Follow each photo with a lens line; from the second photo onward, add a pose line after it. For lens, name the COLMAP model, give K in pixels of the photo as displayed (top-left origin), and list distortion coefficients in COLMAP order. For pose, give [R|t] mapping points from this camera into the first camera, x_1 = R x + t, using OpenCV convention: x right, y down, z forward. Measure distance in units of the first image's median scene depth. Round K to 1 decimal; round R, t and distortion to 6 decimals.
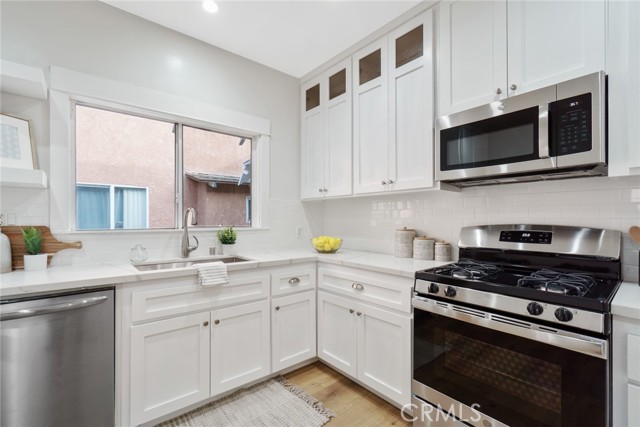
lens RADIAL K [[282.7, 0, 314.5], [0, 282.7, 218.1], [0, 0, 1]] dist [0.000099, 0.000036]
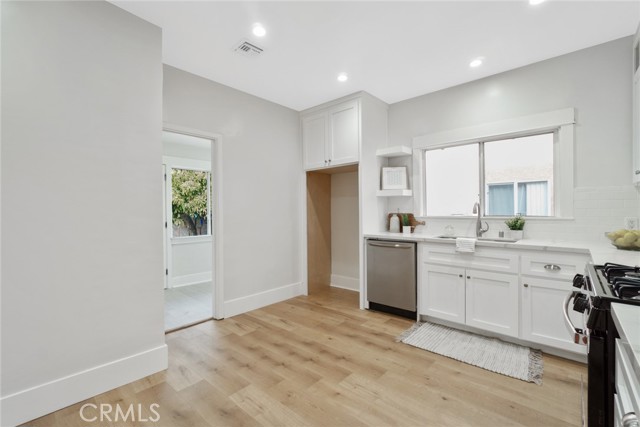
lens RADIAL K [[282.7, 0, 318.3], [0, 282.7, 211.7], [0, 0, 1]] dist [0.000859, 0.000175]
pose [[0.150832, 0.000078, -0.988559, 0.904657], [0.010529, 0.999943, 0.001686, 0.002648], [0.988503, -0.010663, 0.150822, -0.021803]]
